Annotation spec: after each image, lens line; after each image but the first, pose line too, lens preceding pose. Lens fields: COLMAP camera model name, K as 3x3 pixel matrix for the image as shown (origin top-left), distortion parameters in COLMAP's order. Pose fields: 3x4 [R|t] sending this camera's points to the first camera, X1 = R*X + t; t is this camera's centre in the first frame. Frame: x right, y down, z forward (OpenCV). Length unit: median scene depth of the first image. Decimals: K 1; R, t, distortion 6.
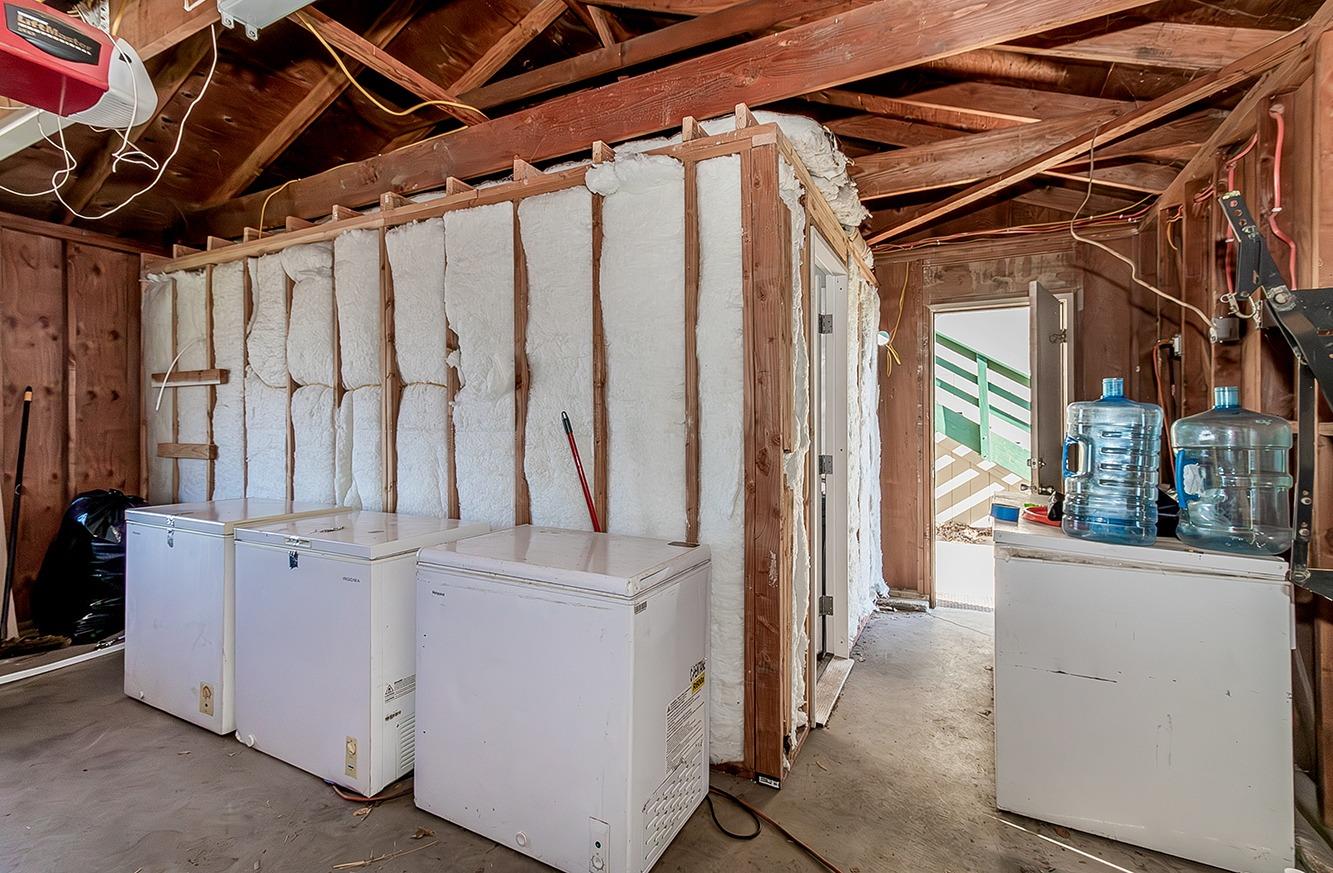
lens RADIAL K [[601.8, 0, 660.5], [0, 601.8, 431.2], [0, 0, 1]] dist [0.004343, 0.001546]
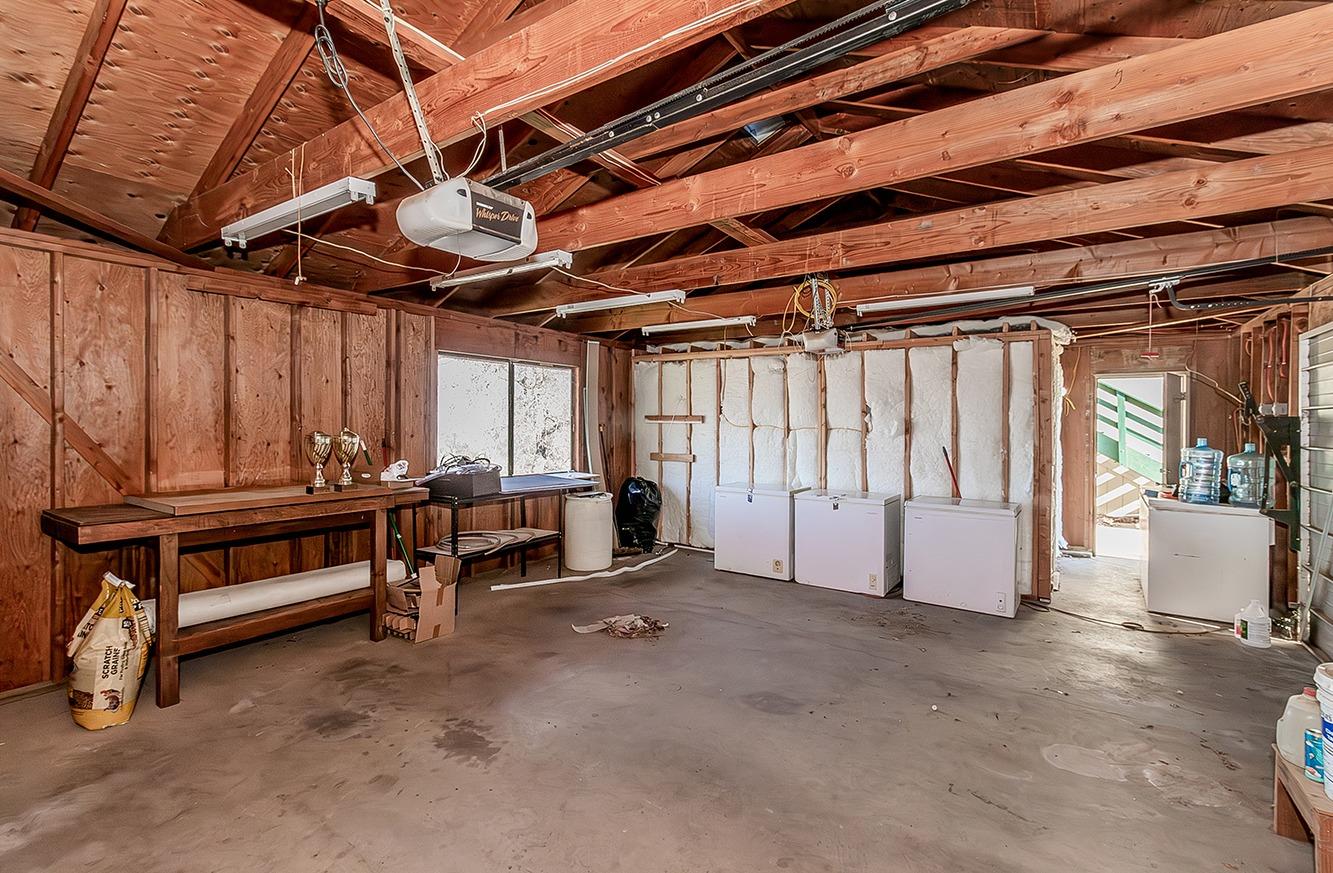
lens RADIAL K [[601.8, 0, 667.1], [0, 601.8, 431.8], [0, 0, 1]] dist [0.004343, 0.001546]
pose [[0.992134, 0.007508, -0.124953, -0.768567], [-0.006742, 0.999956, 0.006546, -0.080483], [0.124997, -0.005652, 0.992141, -1.194123]]
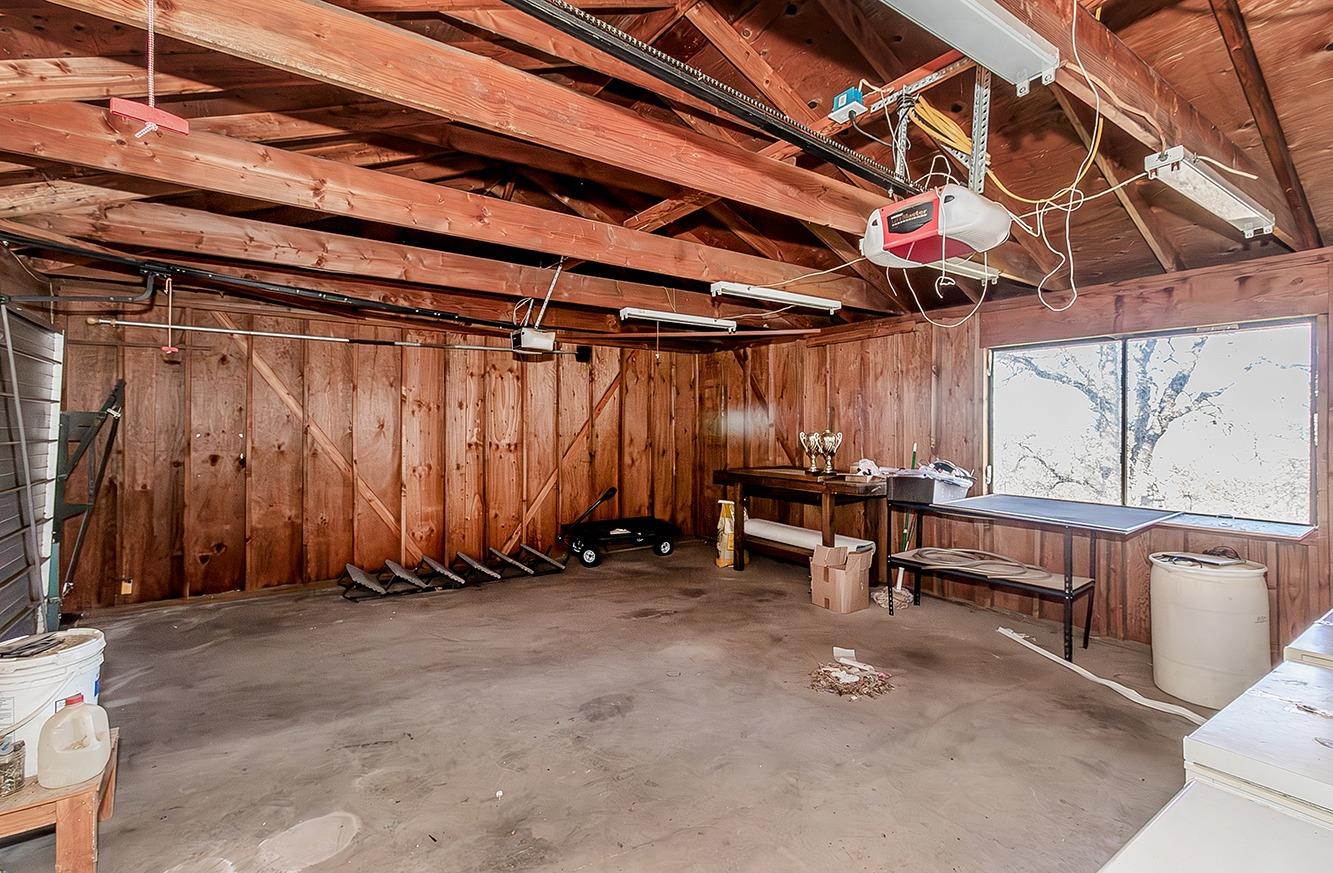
lens RADIAL K [[601.8, 0, 661.4], [0, 601.8, 425.9], [0, 0, 1]] dist [0.004343, 0.001546]
pose [[-0.477830, -0.005160, -0.878437, 0.684895], [-0.012950, 0.999915, 0.001171, -0.087210], [0.878357, 0.011935, -0.477856, 1.389658]]
